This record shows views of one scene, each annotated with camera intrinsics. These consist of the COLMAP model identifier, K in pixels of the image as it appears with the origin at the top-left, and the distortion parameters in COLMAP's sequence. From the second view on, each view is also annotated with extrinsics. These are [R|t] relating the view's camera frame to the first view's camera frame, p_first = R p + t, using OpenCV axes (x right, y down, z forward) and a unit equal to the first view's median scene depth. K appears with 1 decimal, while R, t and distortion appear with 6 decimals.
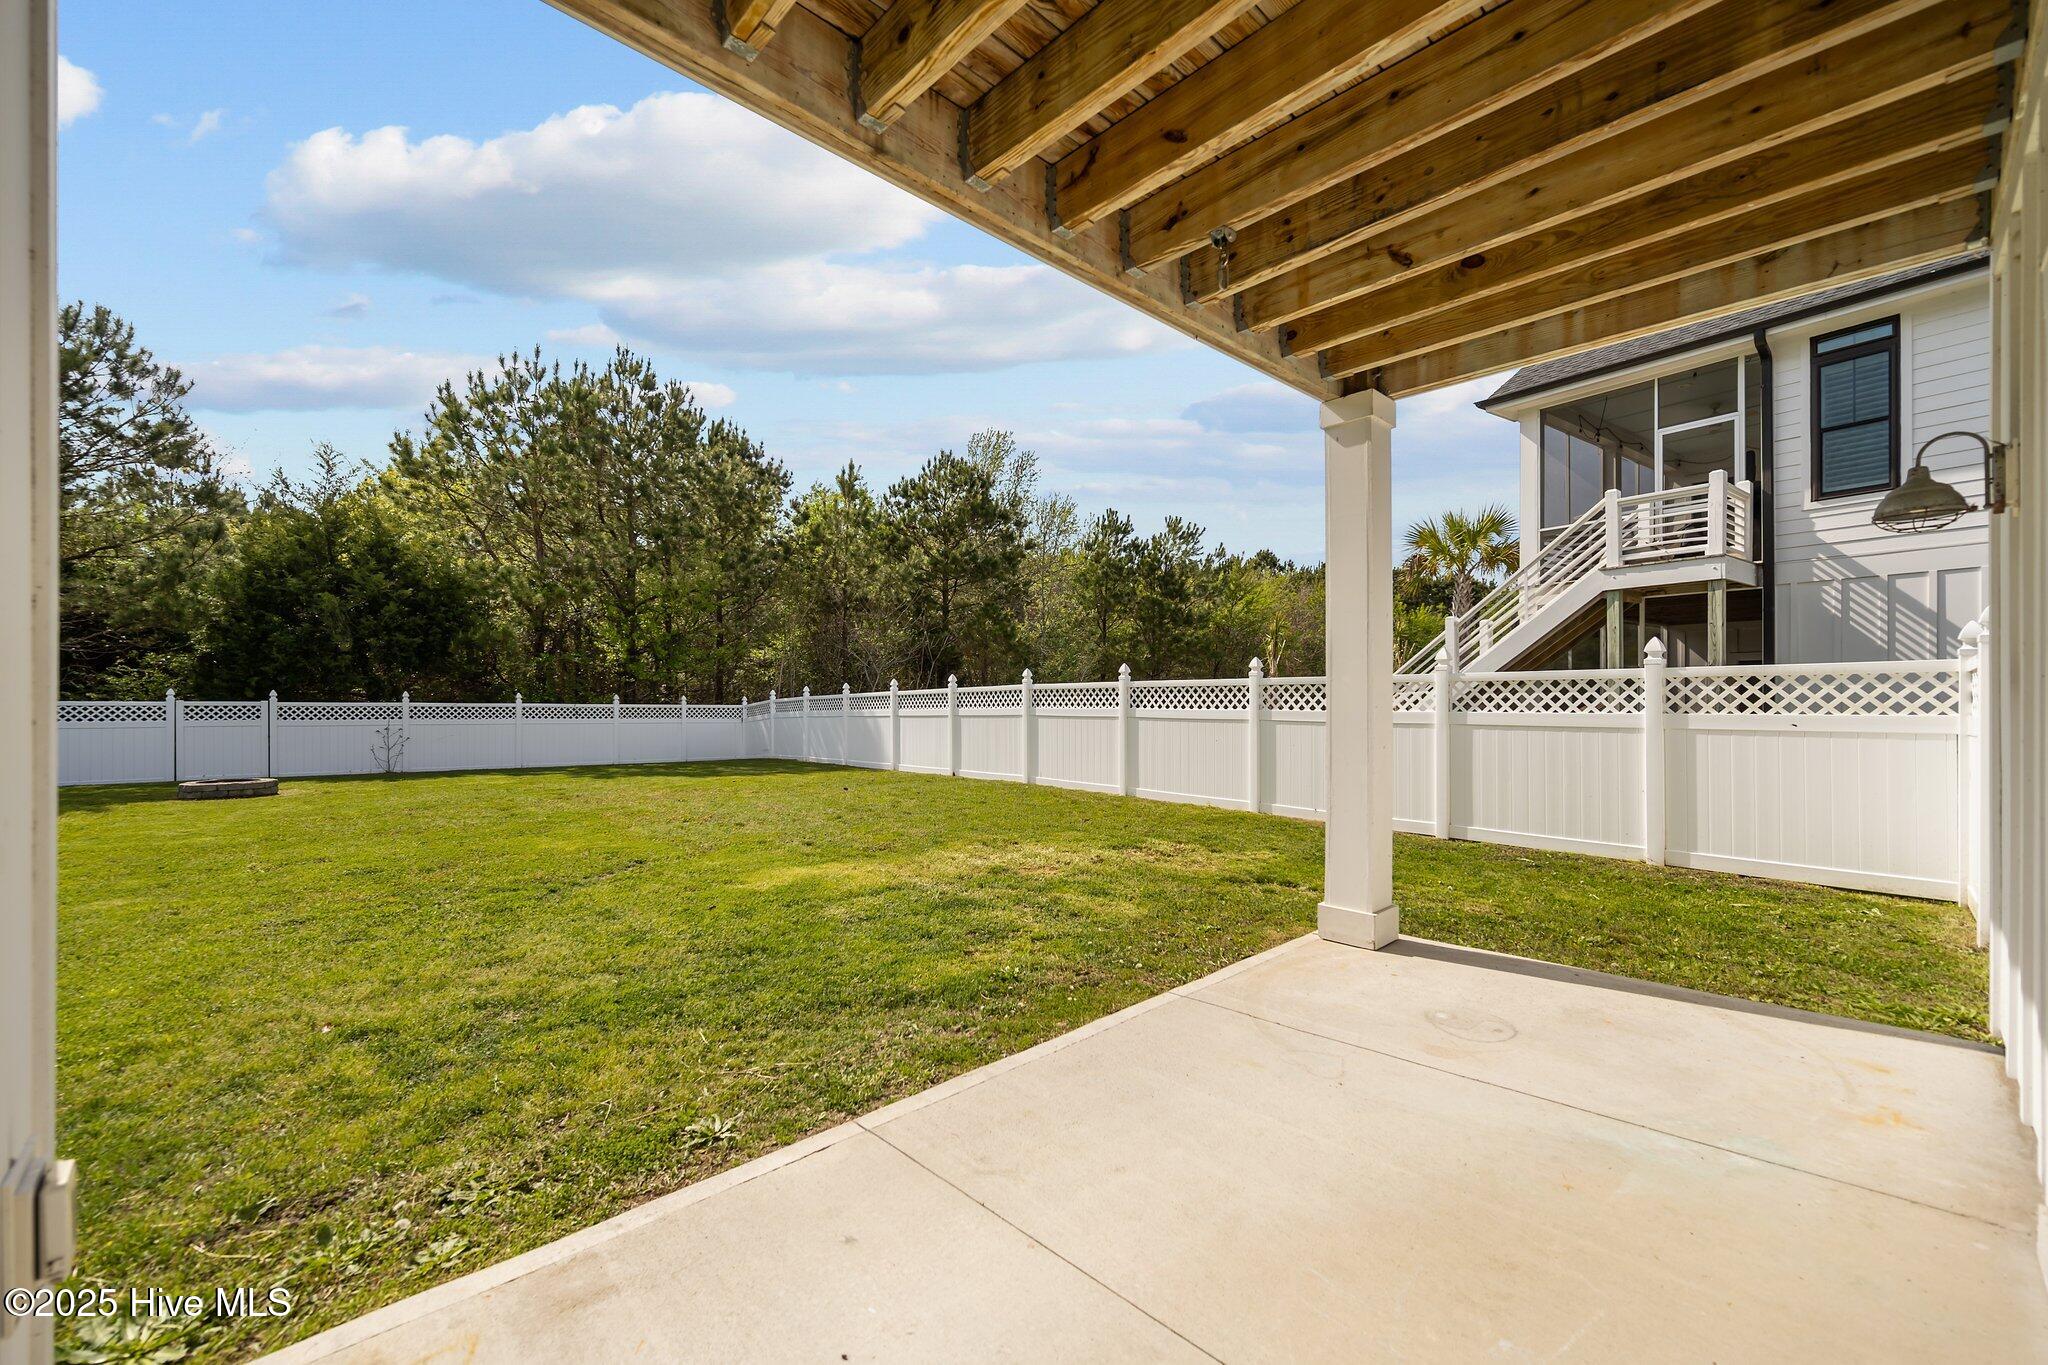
lens RADIAL K [[822.5, 0, 1024.6], [0, 822.5, 705.8], [0, 0, 1]] dist [0.000525, 0.000062]
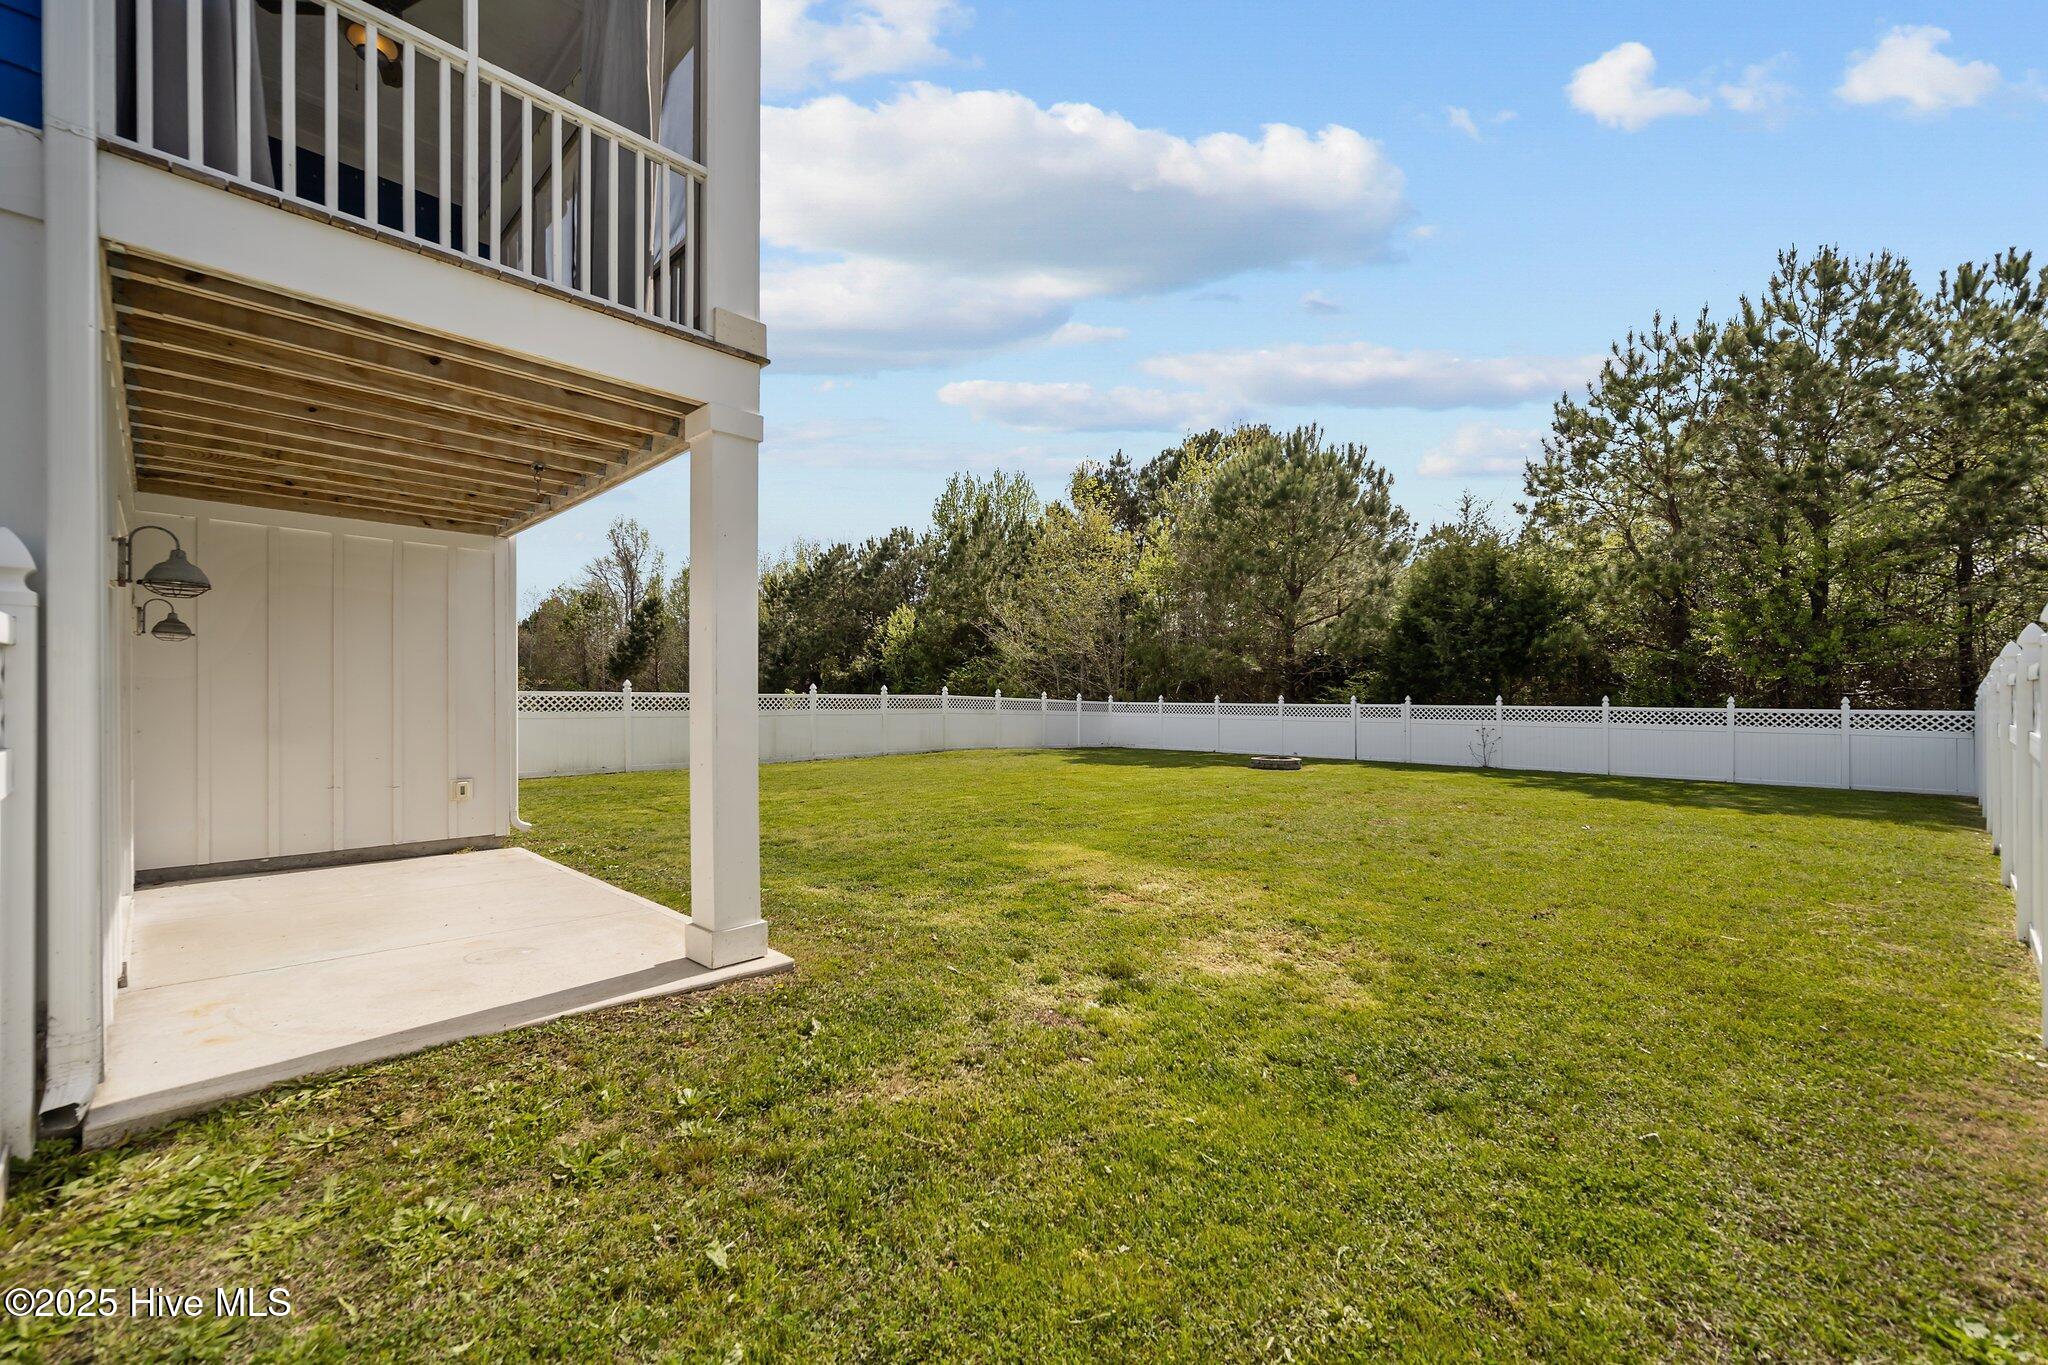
lens RADIAL K [[822.5, 0, 1024.6], [0, 822.5, 705.8], [0, 0, 1]] dist [0.000525, 0.000062]
pose [[0.040644, 0.004913, -0.999162, 0.363708], [-0.004441, 0.999979, 0.004737, -0.006576], [0.999164, 0.004245, 0.040665, 0.340068]]
